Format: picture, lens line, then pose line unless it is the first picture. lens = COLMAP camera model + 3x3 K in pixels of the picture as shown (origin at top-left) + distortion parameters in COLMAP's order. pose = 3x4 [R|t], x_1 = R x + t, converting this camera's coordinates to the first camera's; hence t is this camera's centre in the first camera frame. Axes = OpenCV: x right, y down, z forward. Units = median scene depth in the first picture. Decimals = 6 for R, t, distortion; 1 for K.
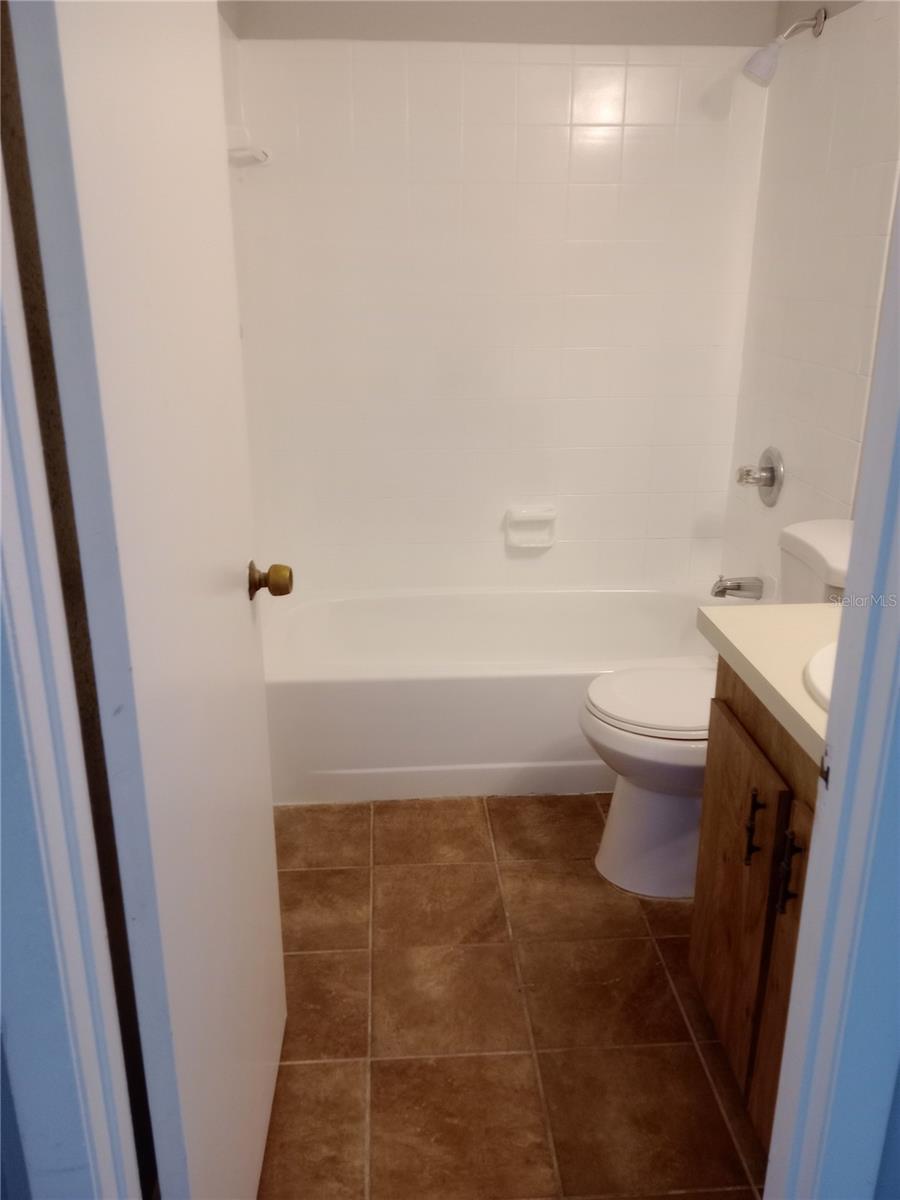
lens RADIAL K [[984.0, 0, 450.0], [0, 984.0, 600.0], [0, 0, 1]] dist [0.100983, -0.155518]
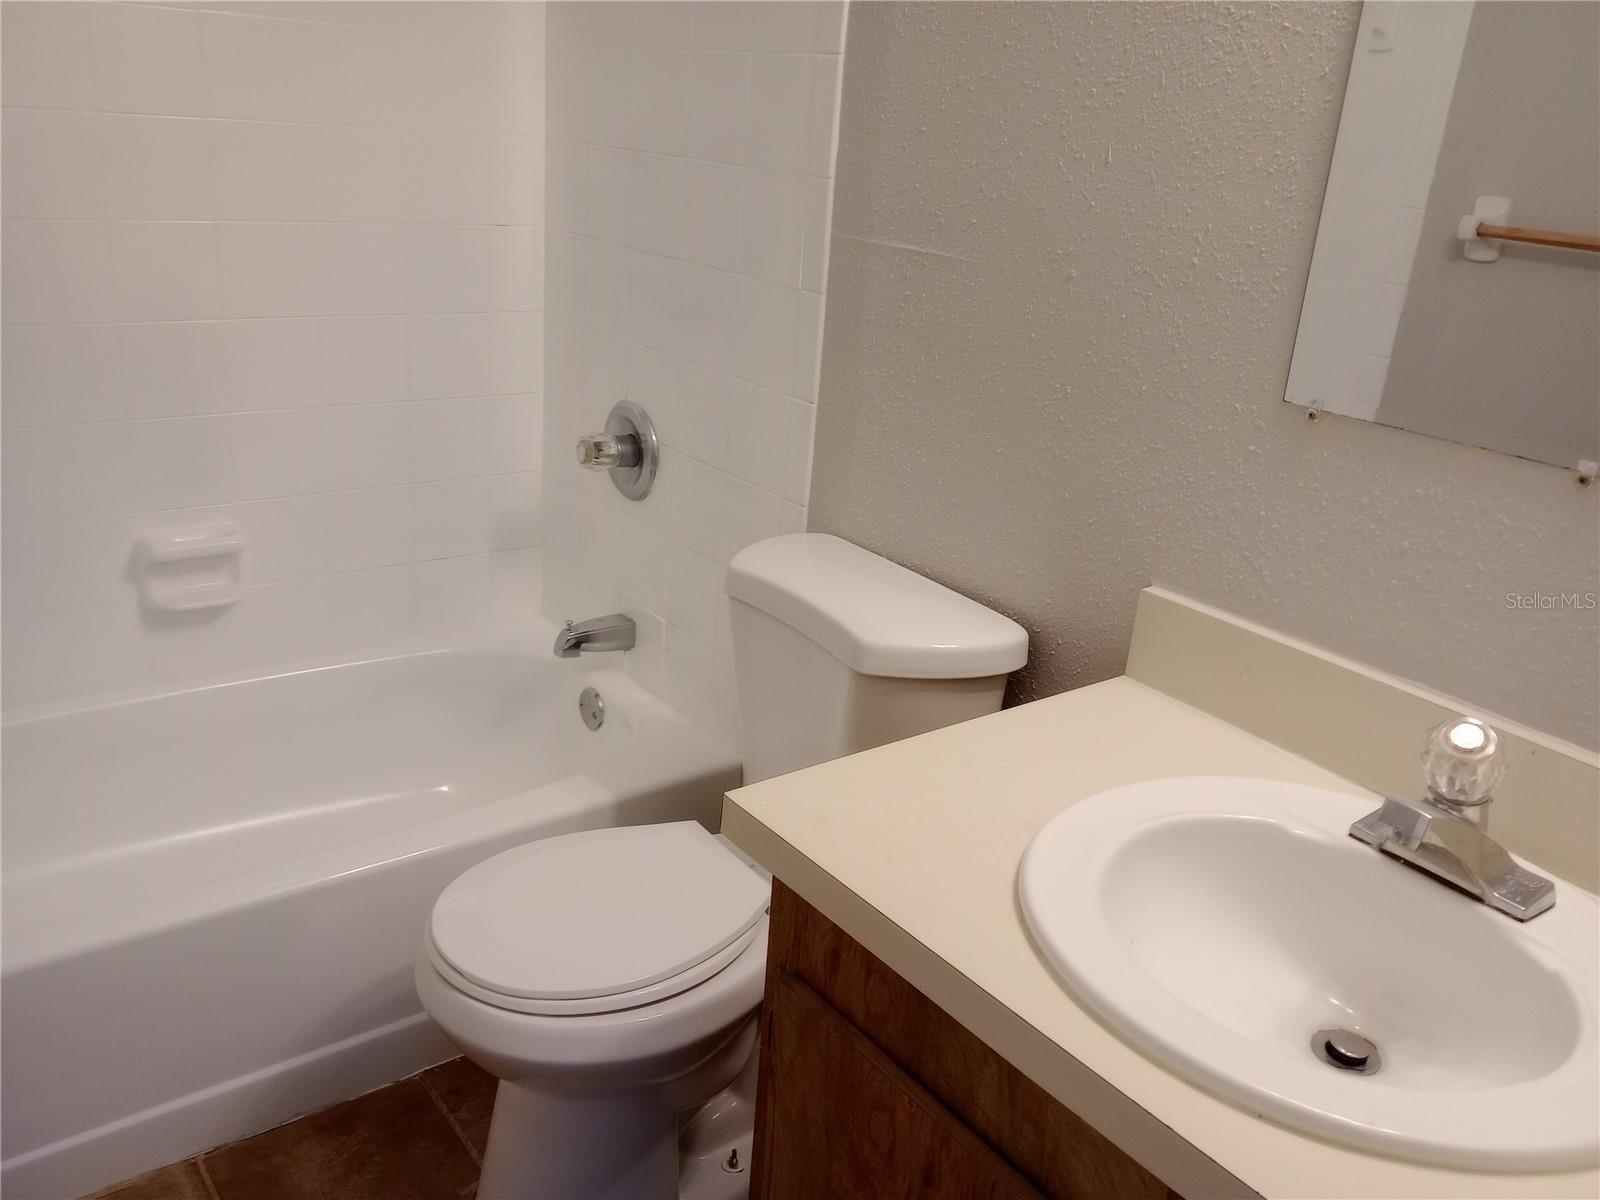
lens RADIAL K [[1312.0, 0, 800.0], [0, 1312.0, 600.0], [0, 0, 1]] dist [0.100983, -0.155518]
pose [[0.830446, -0.137667, 0.539821, -0.034265], [0.114160, 0.990476, 0.076973, -0.084744], [-0.545277, -0.002296, 0.838253, 0.280014]]
